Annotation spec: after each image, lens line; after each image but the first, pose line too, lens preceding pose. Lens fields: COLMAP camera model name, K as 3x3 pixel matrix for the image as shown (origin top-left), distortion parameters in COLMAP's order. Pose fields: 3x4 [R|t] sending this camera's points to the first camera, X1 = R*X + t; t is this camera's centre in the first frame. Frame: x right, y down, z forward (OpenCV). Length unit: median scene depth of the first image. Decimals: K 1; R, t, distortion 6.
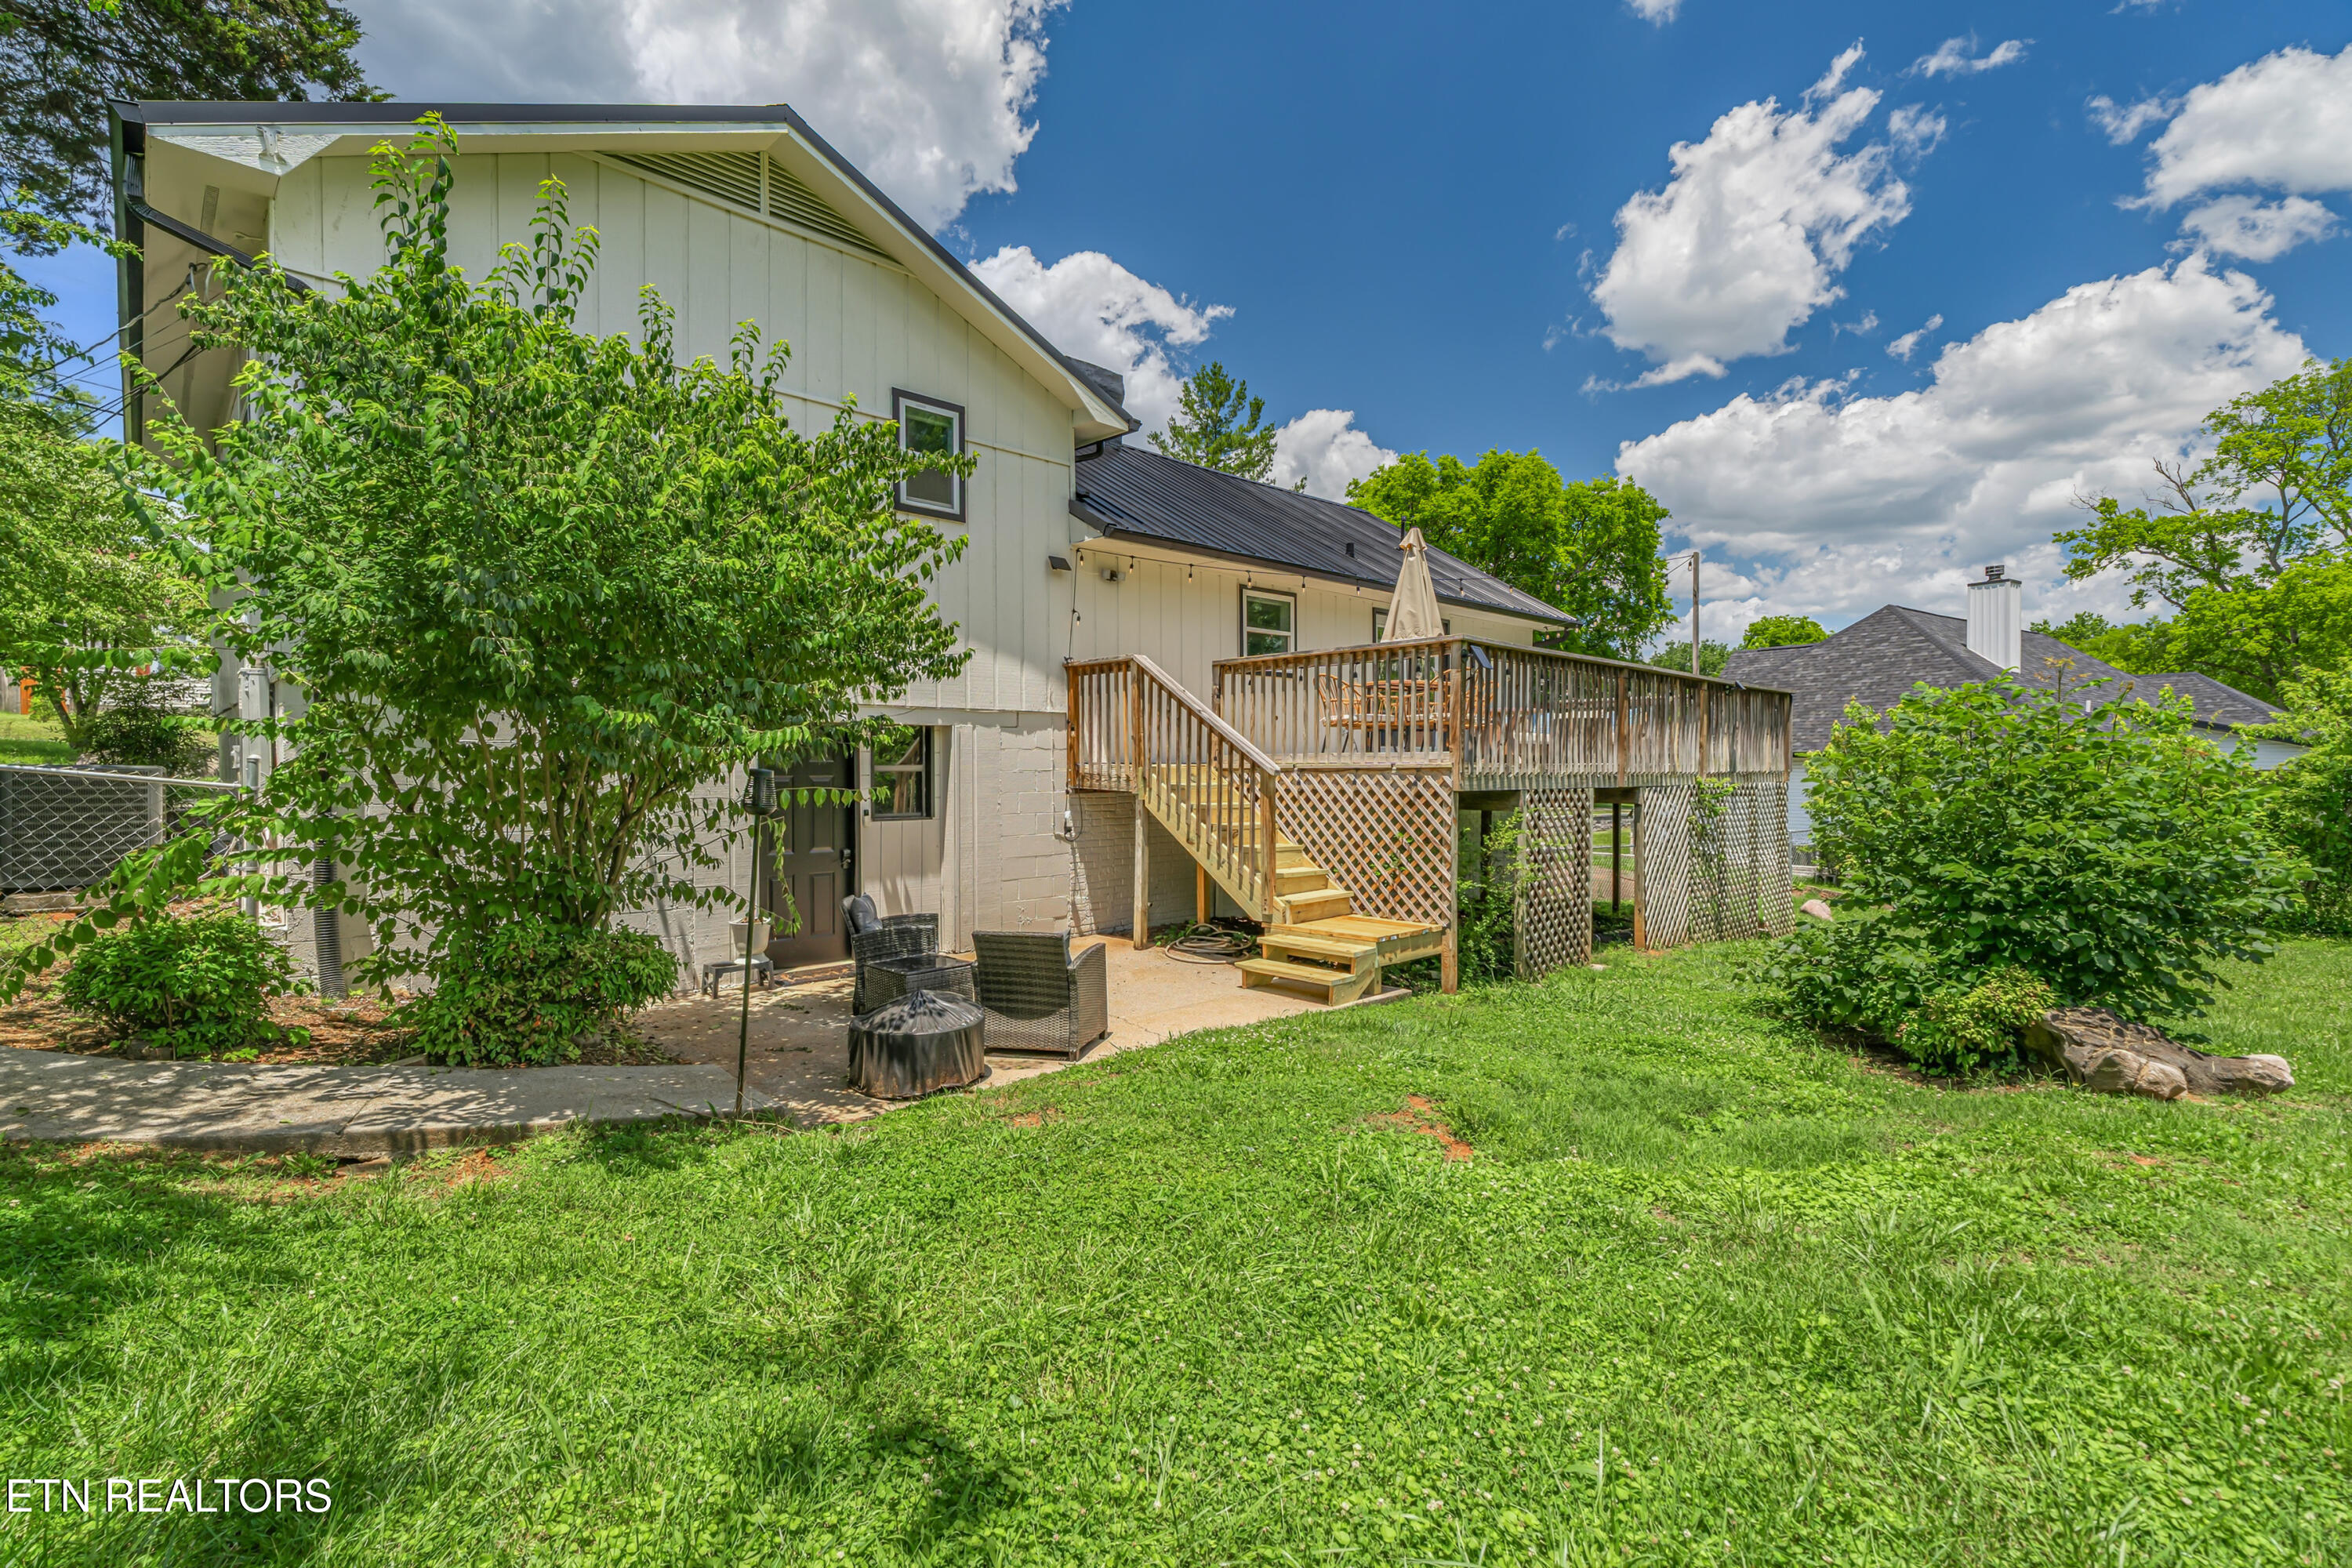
lens RADIAL K [[1059.9, 0, 1169.6], [0, 1059.9, 777.6], [0, 0, 1]] dist [-0.002142, -0.001303]
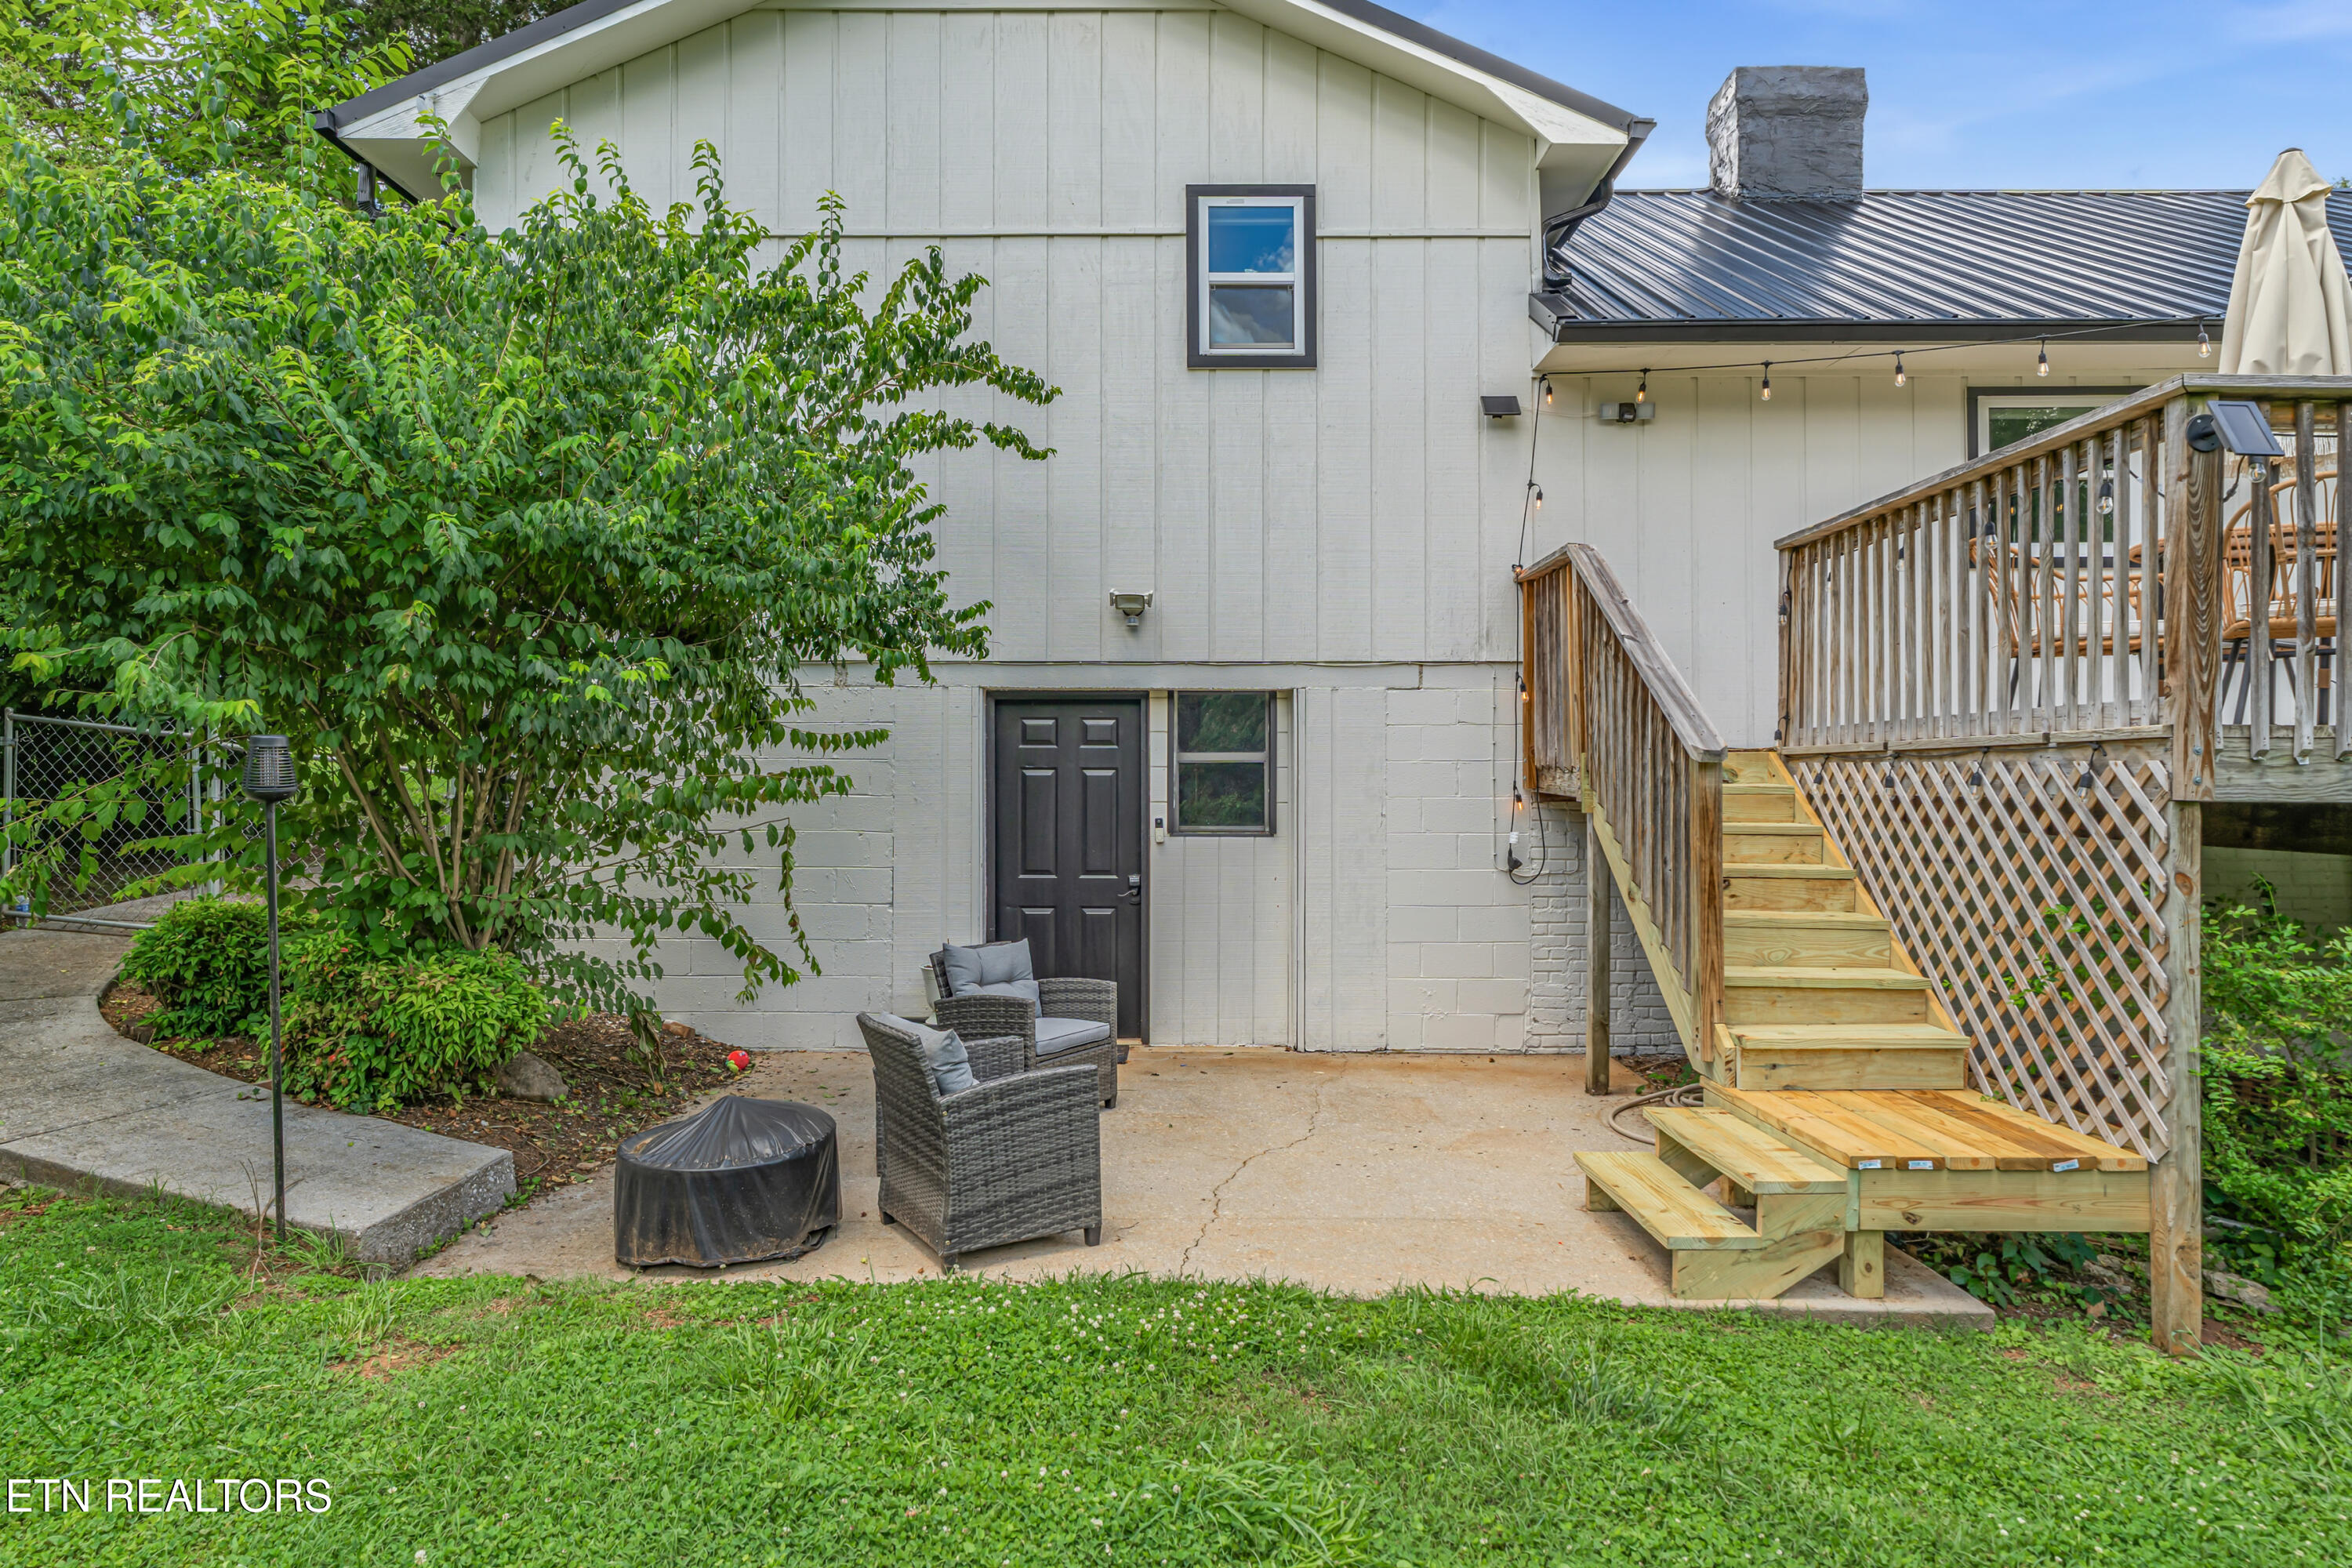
lens RADIAL K [[1341.7, 0, 1173.2], [0, 1341.7, 774.0], [0, 0, 1]] dist [-0.000312, -0.000910]
pose [[0.715931, 0.001063, -0.698170, 0.322068], [-0.010749, 0.999897, -0.009501, 0.010729], [0.698088, 0.014307, 0.715869, 0.394514]]
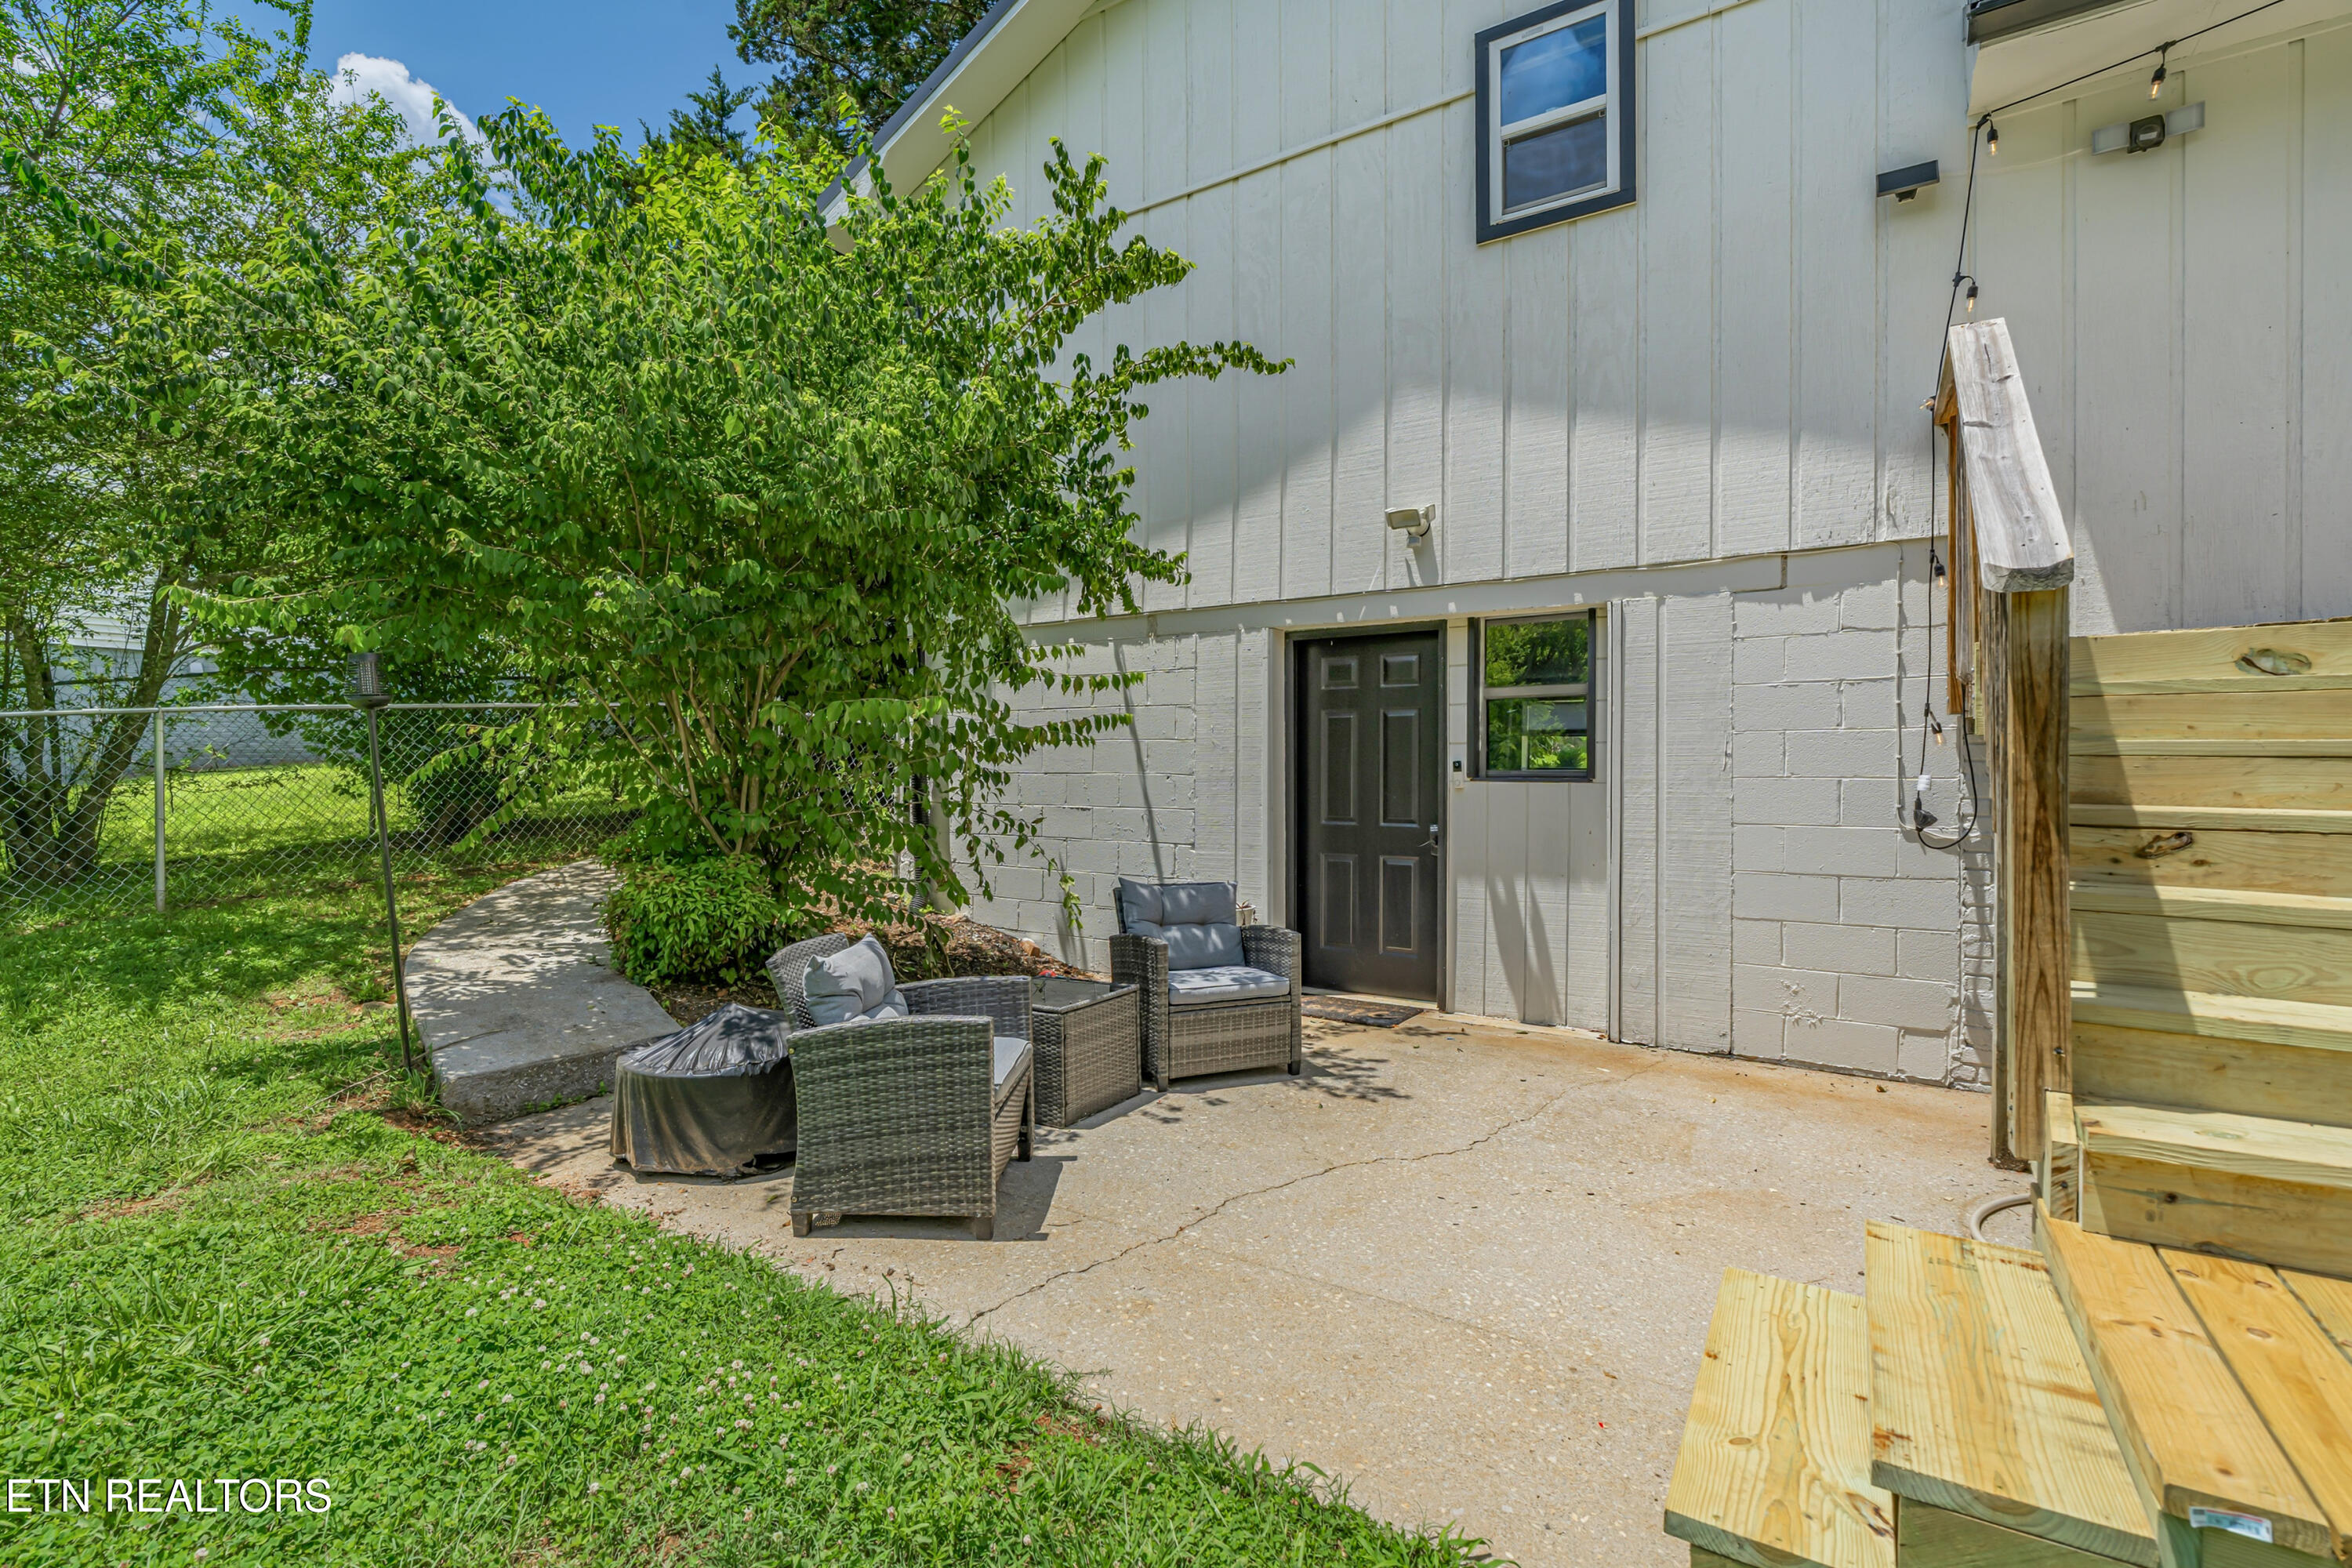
lens RADIAL K [[1059.9, 0, 1186.6], [0, 1059.9, 787.5], [0, 0, 1]] dist [-0.002142, -0.001303]
pose [[0.220322, 0.014695, -0.975316, 0.276080], [-0.011719, 0.999854, 0.012417, 0.040254], [0.975357, 0.008694, 0.220462, 0.720088]]
